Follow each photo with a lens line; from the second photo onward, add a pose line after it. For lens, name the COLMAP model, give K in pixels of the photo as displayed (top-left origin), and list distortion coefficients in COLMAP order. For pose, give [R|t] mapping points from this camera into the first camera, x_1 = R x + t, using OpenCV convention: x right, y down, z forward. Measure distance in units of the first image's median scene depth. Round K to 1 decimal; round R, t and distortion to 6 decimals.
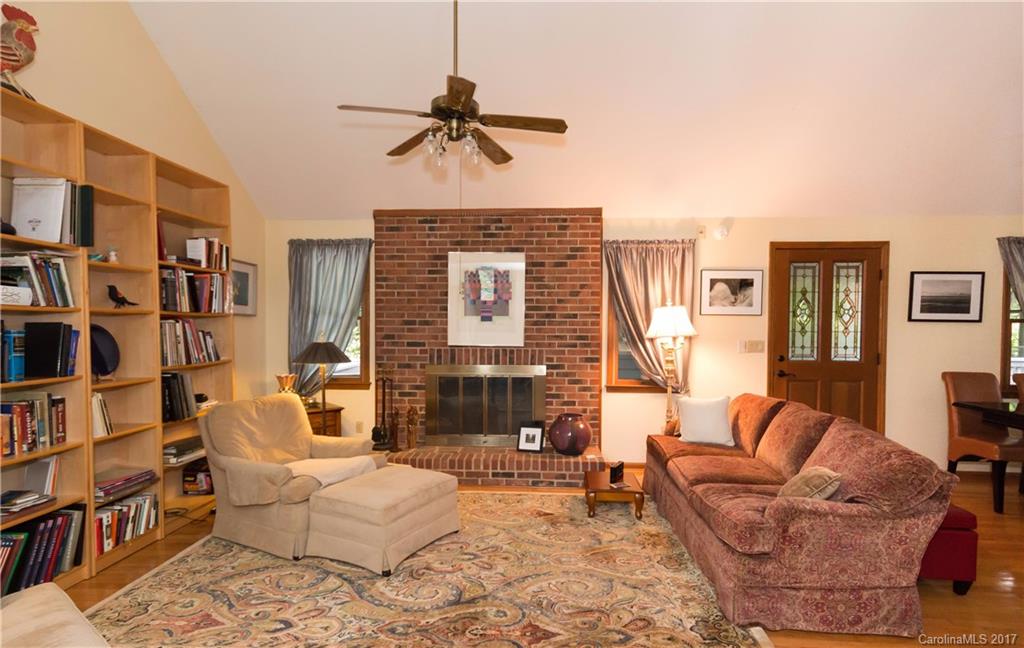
lens RADIAL K [[525.0, 0, 514.1], [0, 525.0, 347.3], [0, 0, 1]] dist [-0.000982, 0.005915]
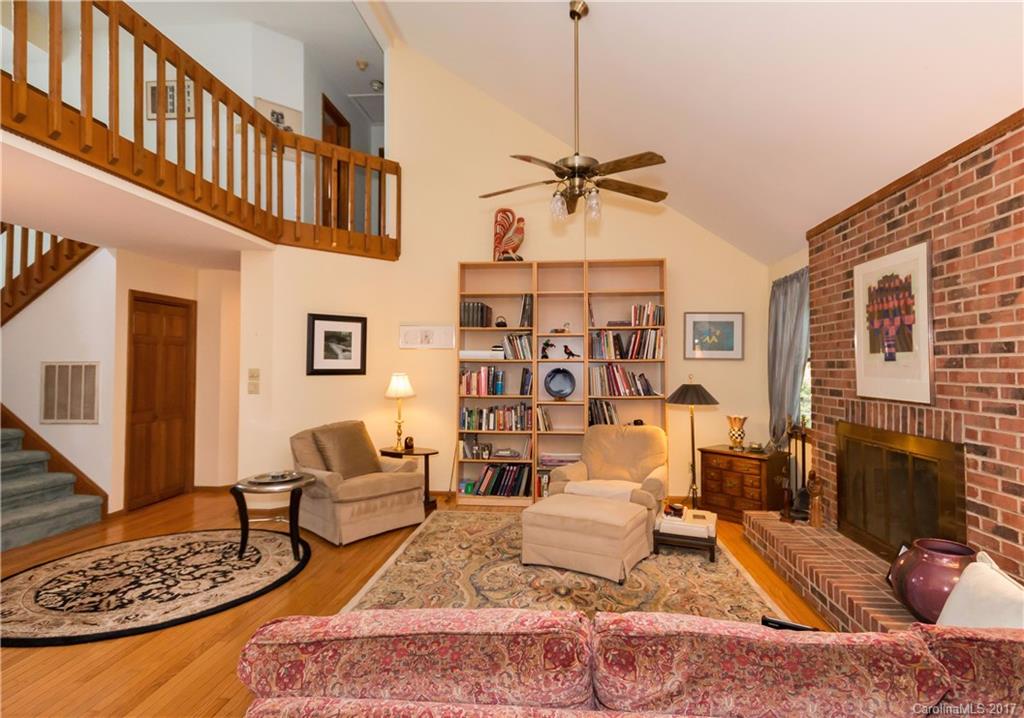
lens RADIAL K [[522.0, 0, 515.4], [0, 522.0, 358.7], [0, 0, 1]] dist [-0.000382, 0.001305]
pose [[-0.034406, -0.022140, -0.999163, 0.600344], [-0.041400, 0.998928, -0.020709, -0.021461], [0.998550, 0.040653, -0.035285, 0.582490]]
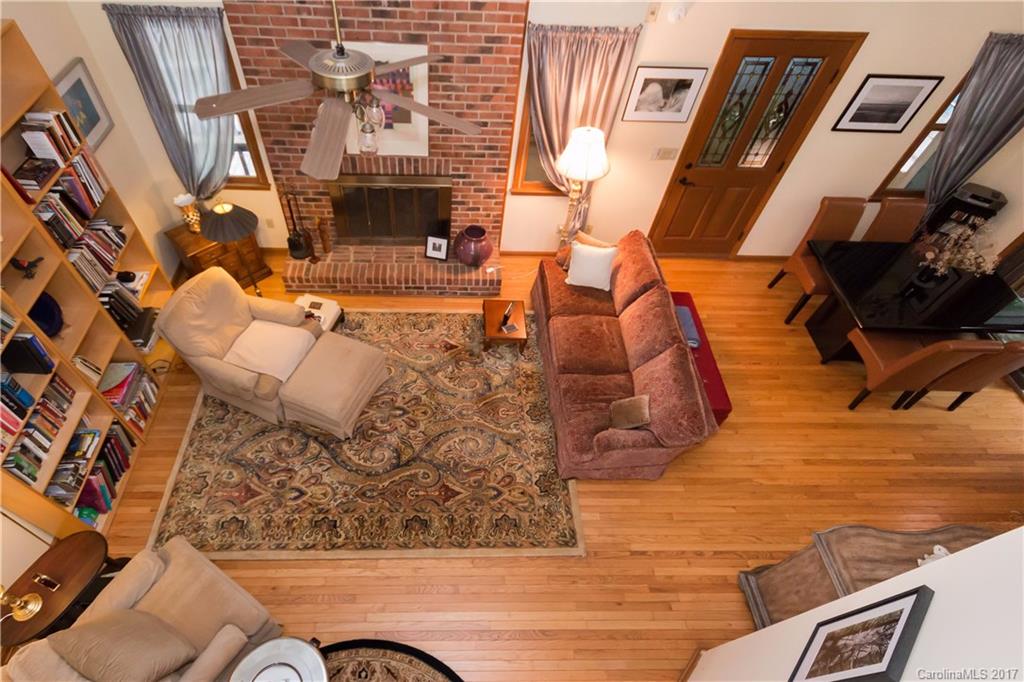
lens RADIAL K [[504.5, 0, 455.5], [0, 504.5, 396.5], [0, 0, 1]] dist [0.000552, 0.000212]
pose [[0.996965, -0.045830, 0.062925, -0.010830], [-0.022661, 0.602460, 0.797827, -0.471044], [-0.074474, -0.796832, 0.599593, 0.115082]]
